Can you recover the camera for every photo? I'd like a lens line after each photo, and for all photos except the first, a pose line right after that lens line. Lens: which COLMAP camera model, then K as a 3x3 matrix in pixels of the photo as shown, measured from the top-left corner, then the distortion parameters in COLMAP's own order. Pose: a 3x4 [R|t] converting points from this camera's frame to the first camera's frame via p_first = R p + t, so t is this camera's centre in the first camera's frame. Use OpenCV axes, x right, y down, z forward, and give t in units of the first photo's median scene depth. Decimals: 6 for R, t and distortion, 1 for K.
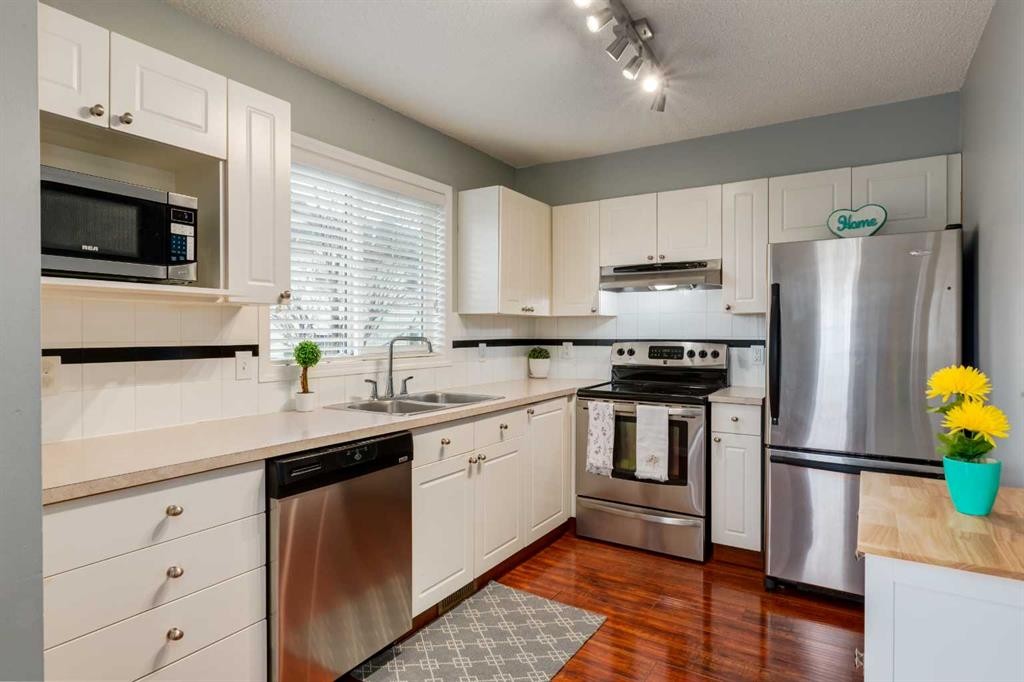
lens RADIAL K [[560.6, 0, 519.8], [0, 560.6, 336.4], [0, 0, 1]] dist [-0.001884, 0.001146]
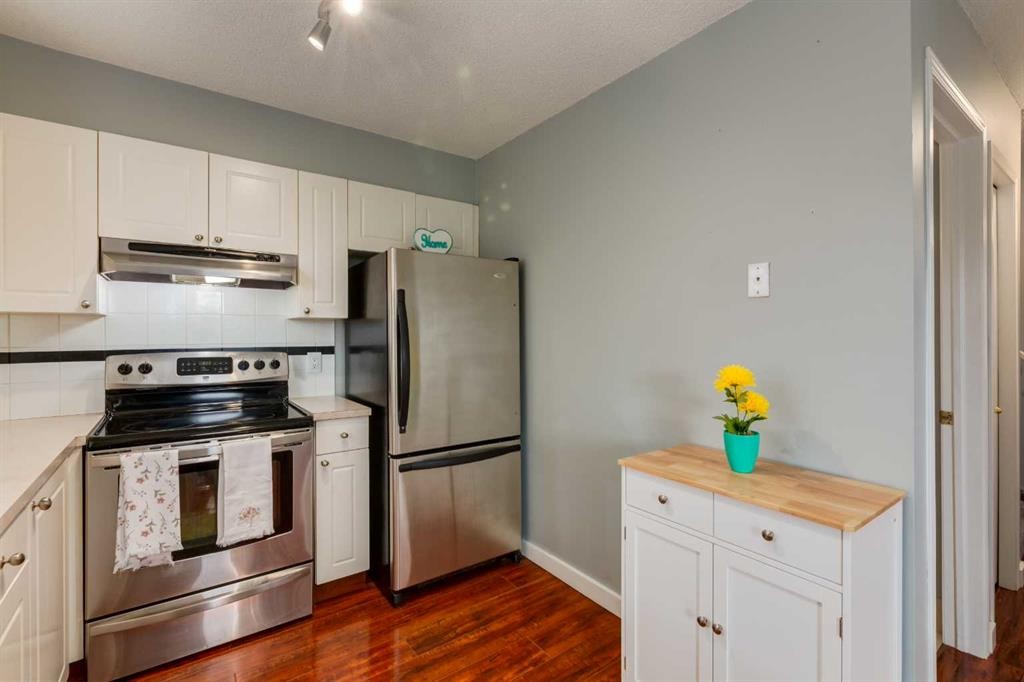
lens RADIAL K [[458.7, 0, 512.0], [0, 458.7, 334.5], [0, 0, 1]] dist [0.002544, -0.001772]
pose [[0.381794, -0.000304, 0.924247, -0.190735], [0.009374, 0.999950, -0.003543, -0.009329], [-0.924200, 0.010017, 0.381778, 0.455423]]
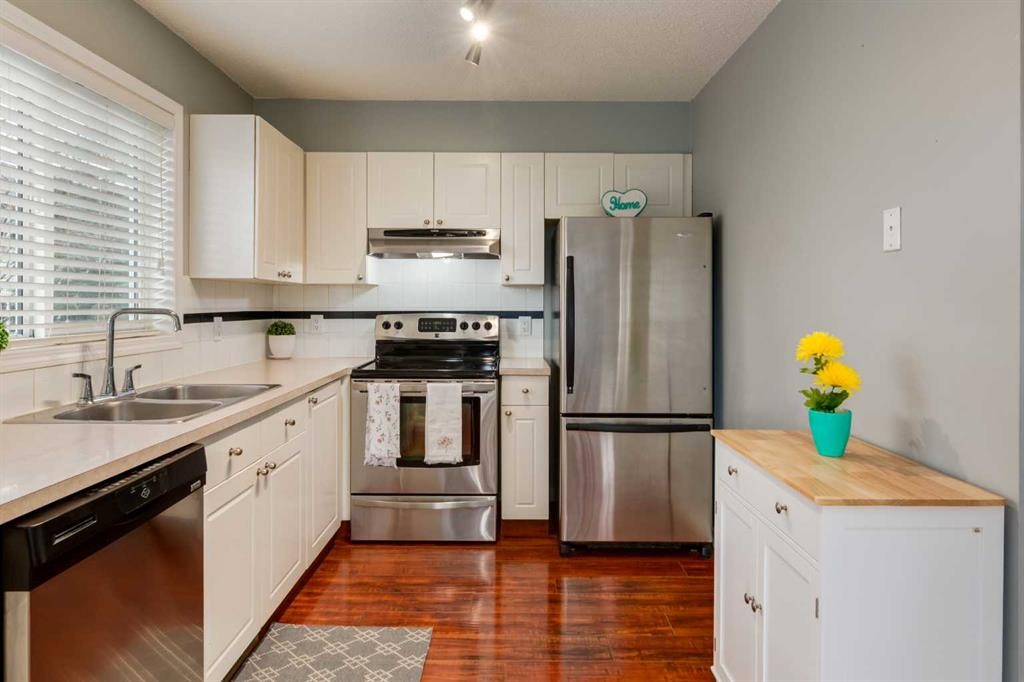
lens RADIAL K [[587.6, 0, 513.3], [0, 587.6, 308.3], [0, 0, 1]] dist [0.003335, -0.000246]
pose [[0.850141, -0.001856, 0.526551, -0.178125], [0.001619, 0.999998, 0.000911, 0.000325], [-0.526552, 0.000078, 0.850143, 0.122134]]
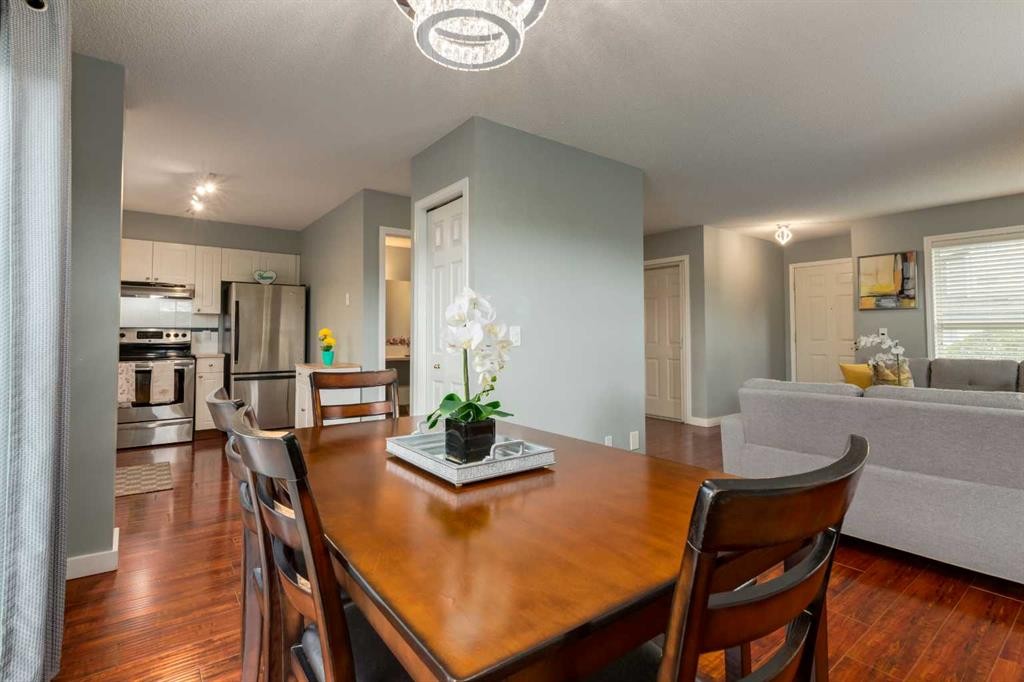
lens RADIAL K [[474.3, 0, 493.5], [0, 474.3, 317.9], [0, 0, 1]] dist [0.013816, 0.000178]
pose [[0.382391, 0.033999, 0.923375, -0.806900], [0.007991, 0.999164, -0.040099, 0.052182], [-0.923966, 0.022712, 0.381800, -0.598792]]
